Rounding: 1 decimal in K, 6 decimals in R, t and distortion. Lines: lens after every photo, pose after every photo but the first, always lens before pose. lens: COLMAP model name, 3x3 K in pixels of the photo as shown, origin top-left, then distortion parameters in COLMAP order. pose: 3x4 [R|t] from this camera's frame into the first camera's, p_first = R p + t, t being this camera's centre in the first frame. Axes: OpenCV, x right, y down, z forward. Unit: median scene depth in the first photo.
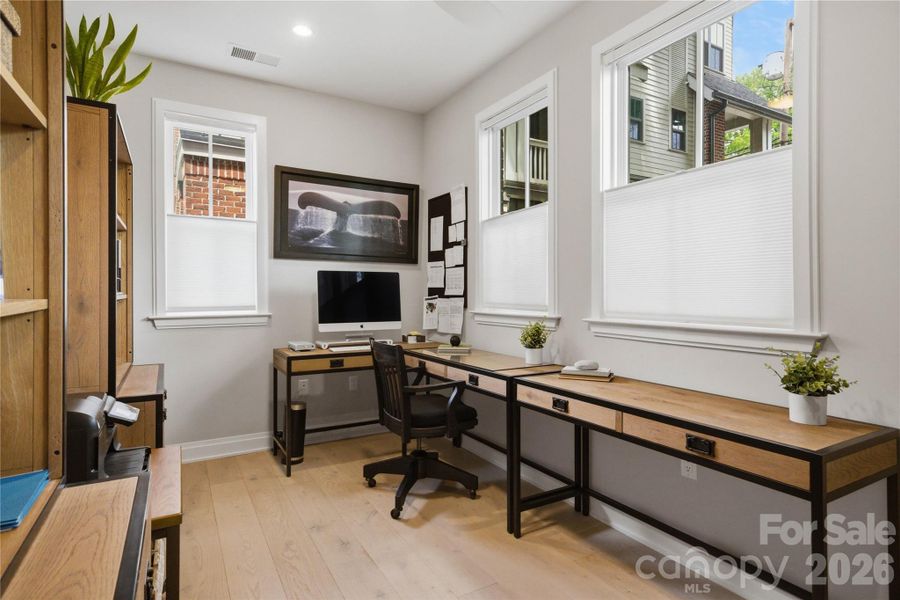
lens RADIAL K [[481.8, 0, 447.0], [0, 481.8, 294.7], [0, 0, 1]] dist [0.011186, 0.000683]
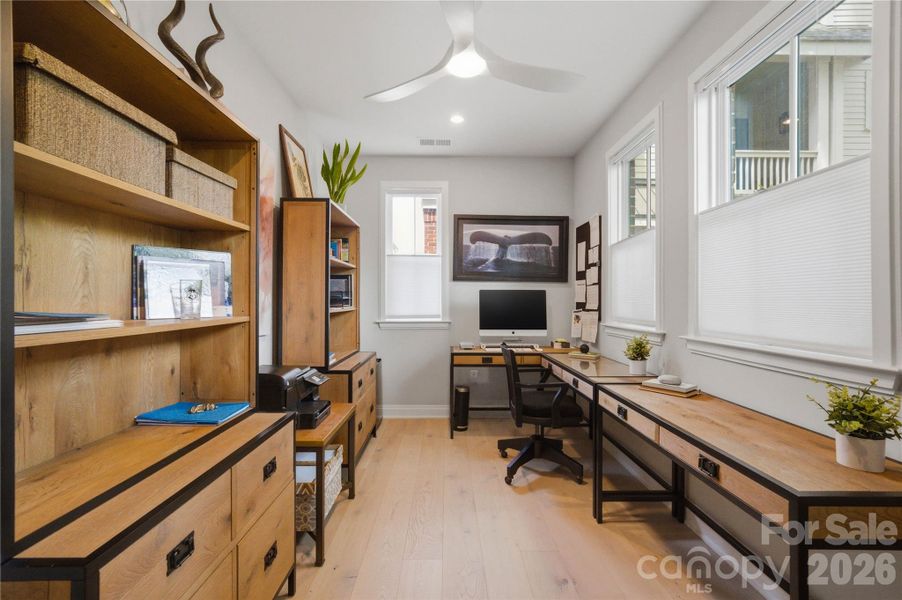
lens RADIAL K [[396.8, 0, 448.0], [0, 396.8, 300.3], [0, 0, 1]] dist [-0.004080, 0.000604]
pose [[0.870078, 0.002568, -0.492908, 0.227198], [-0.005441, 0.999976, -0.004395, -0.017658], [0.492885, 0.006505, 0.870070, -0.003424]]
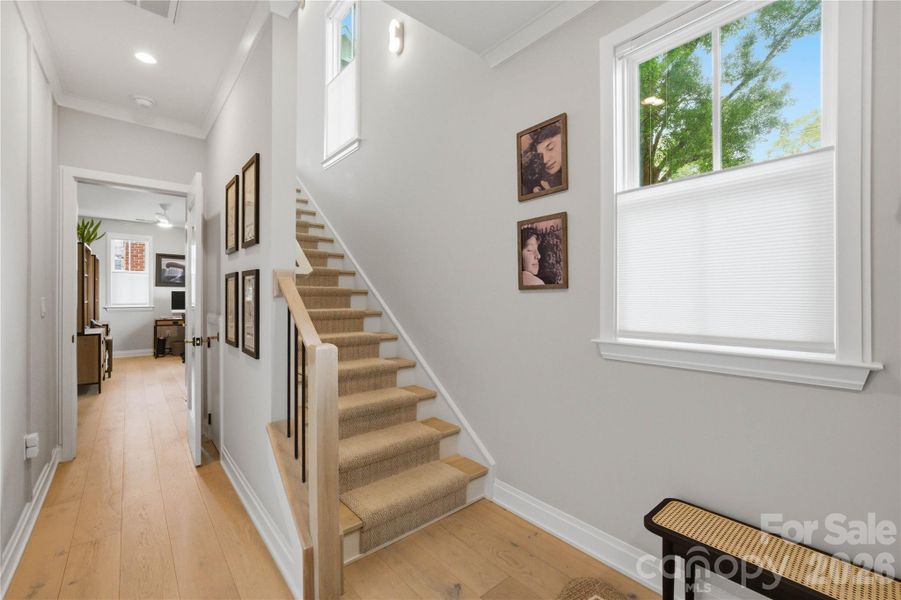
lens RADIAL K [[369.8, 0, 441.8], [0, 369.8, 295.7], [0, 0, 1]] dist [-0.006216, 0.001009]
pose [[0.982533, 0.004916, 0.186026, 1.026359], [-0.005569, 0.999980, 0.002990, -0.043537], [-0.186008, -0.003974, 0.982540, -1.650261]]
